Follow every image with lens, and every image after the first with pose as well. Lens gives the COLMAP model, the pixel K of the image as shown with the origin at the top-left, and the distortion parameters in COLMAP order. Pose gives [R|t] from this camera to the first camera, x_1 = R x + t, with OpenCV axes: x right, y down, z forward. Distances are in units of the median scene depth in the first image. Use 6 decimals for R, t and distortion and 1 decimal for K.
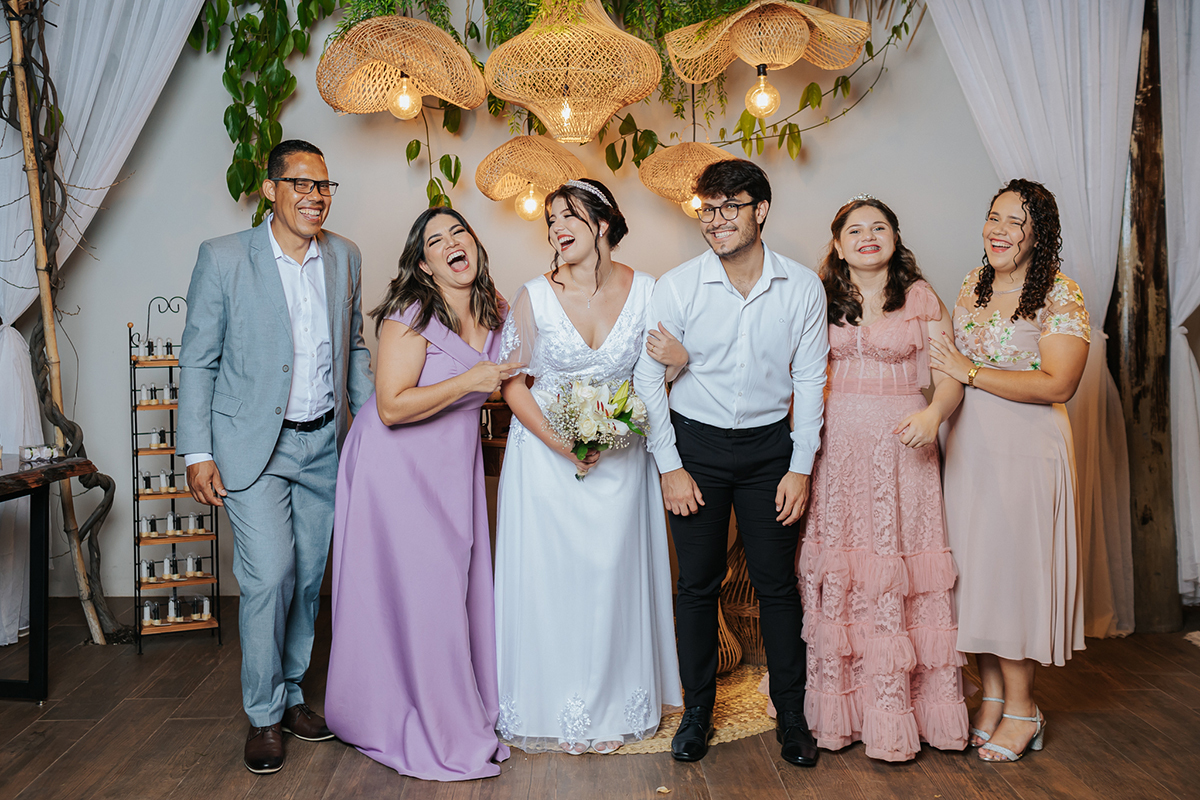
lens RADIAL K [[1289.7, 0, 605.5], [0, 1289.7, 369.8], [0, 0, 1]] dist [0.009522, -0.024487]
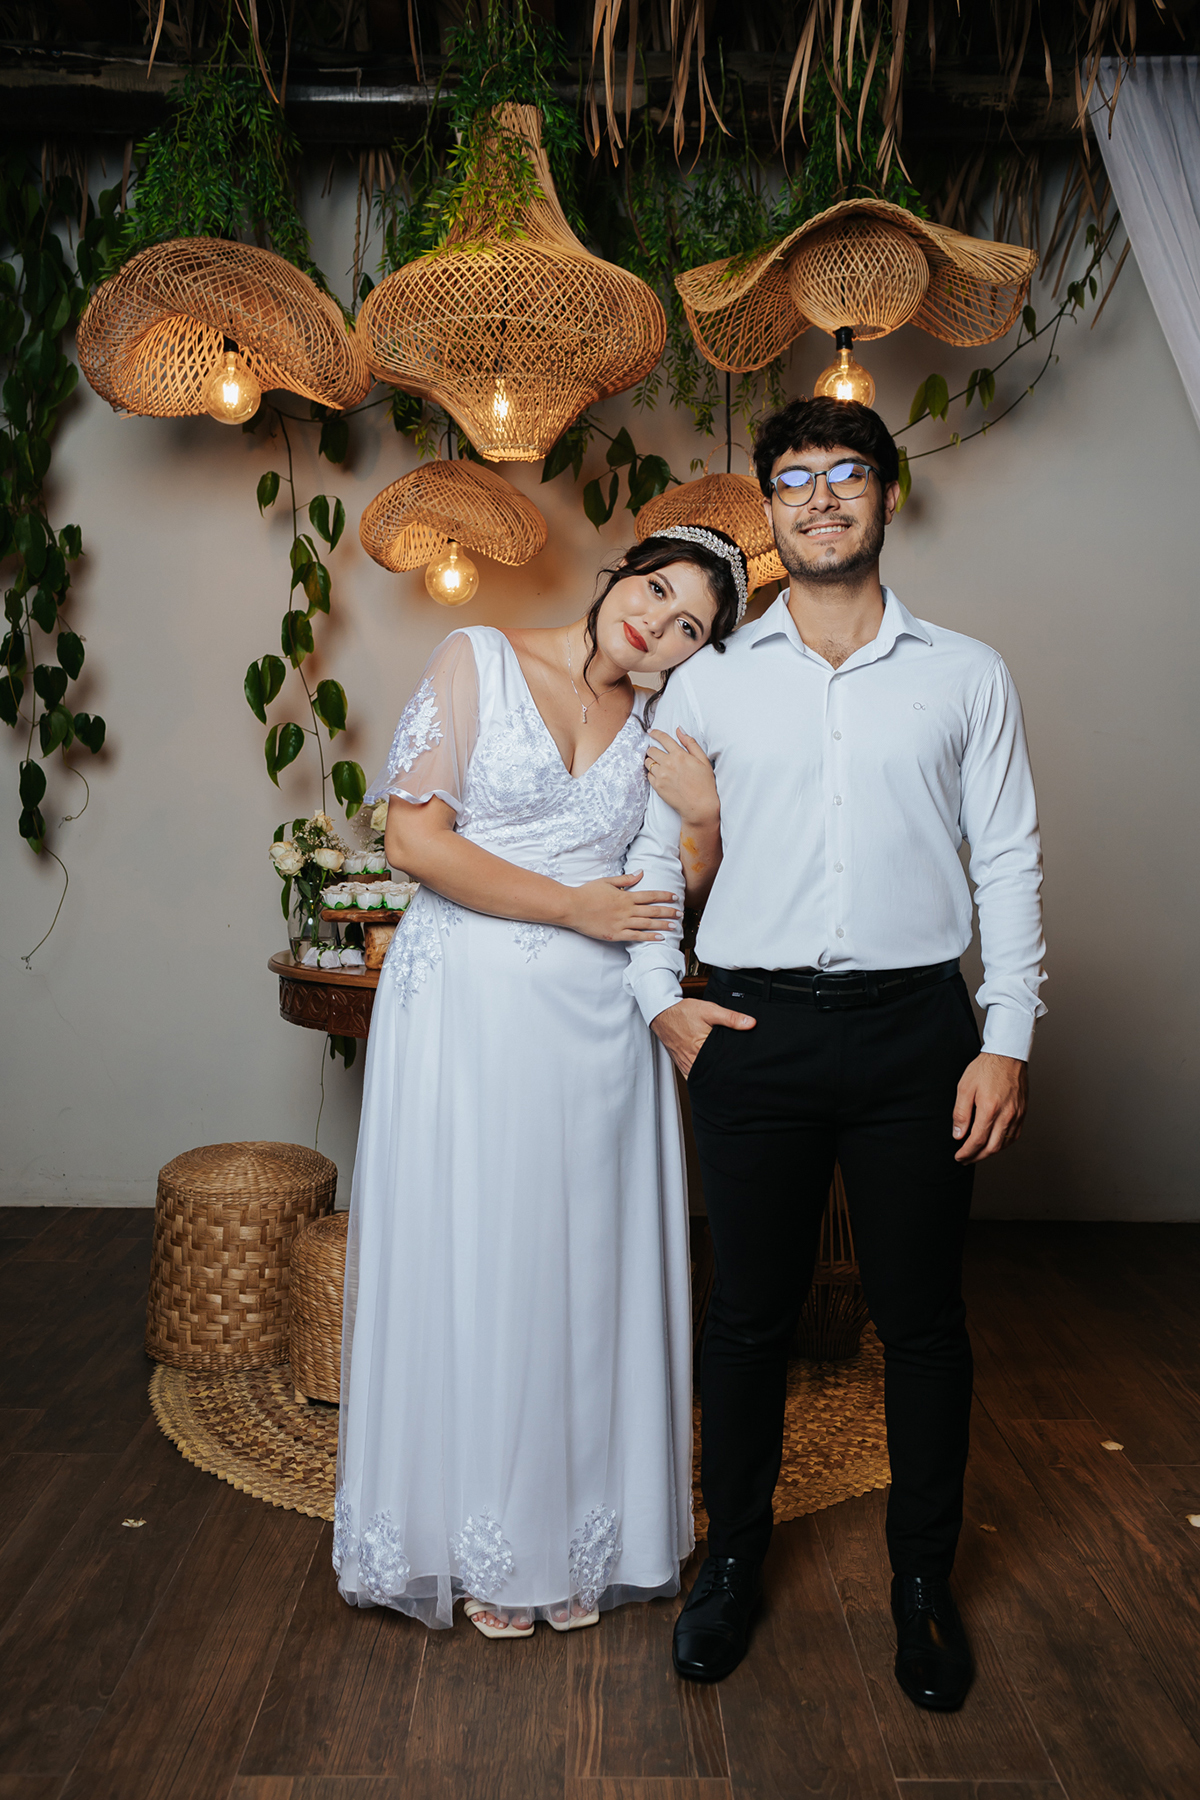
lens RADIAL K [[1705.5, 0, 598.2], [0, 1705.5, 929.7], [0, 0, 1]] dist [0.003603, 0.001515]
pose [[0.999570, 0.014808, -0.025293, 0.031920], [-0.013686, 0.998938, 0.043990, -0.001088], [0.025917, -0.043625, 0.998712, 0.208607]]
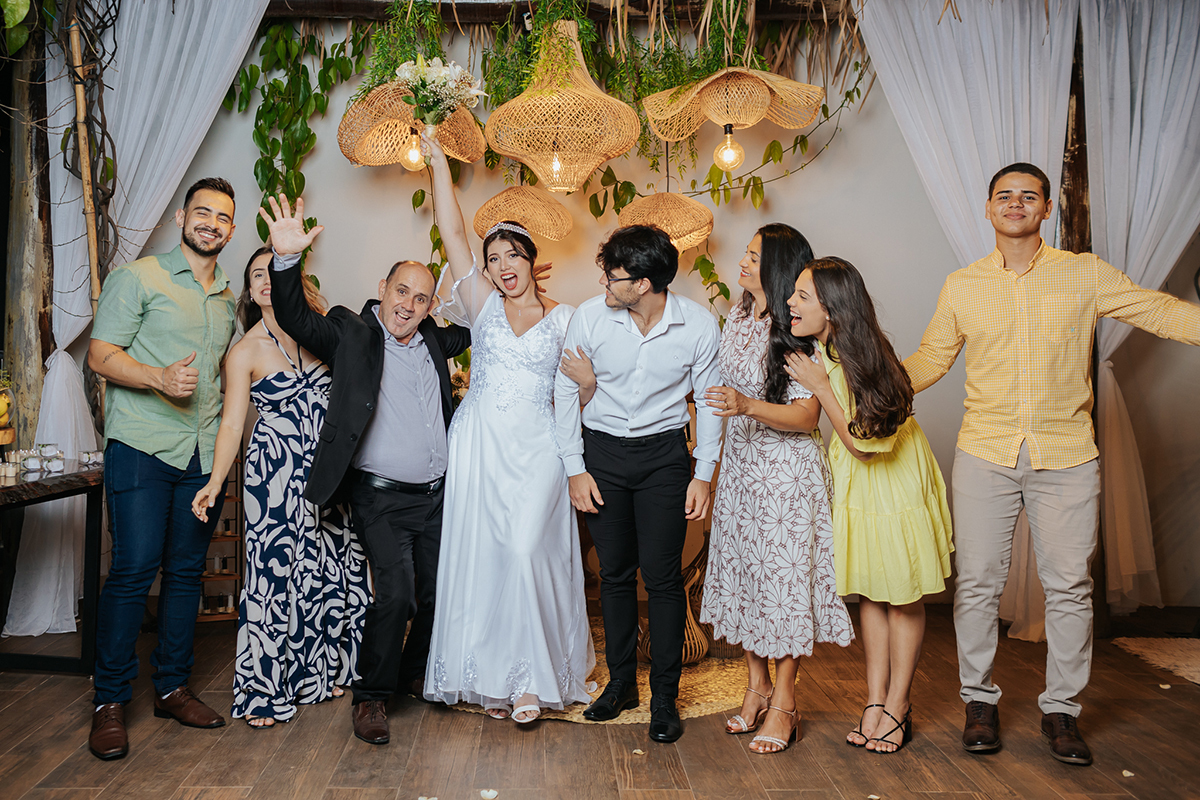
lens RADIAL K [[1236.2, 0, 544.1], [0, 1236.2, 366.9], [0, 0, 1]] dist [-0.002890, 0.006295]
pose [[0.999561, 0.009199, -0.028151, -0.007689], [-0.010297, 0.999182, -0.039103, 0.019009], [0.027768, 0.039376, 0.998839, -0.075198]]
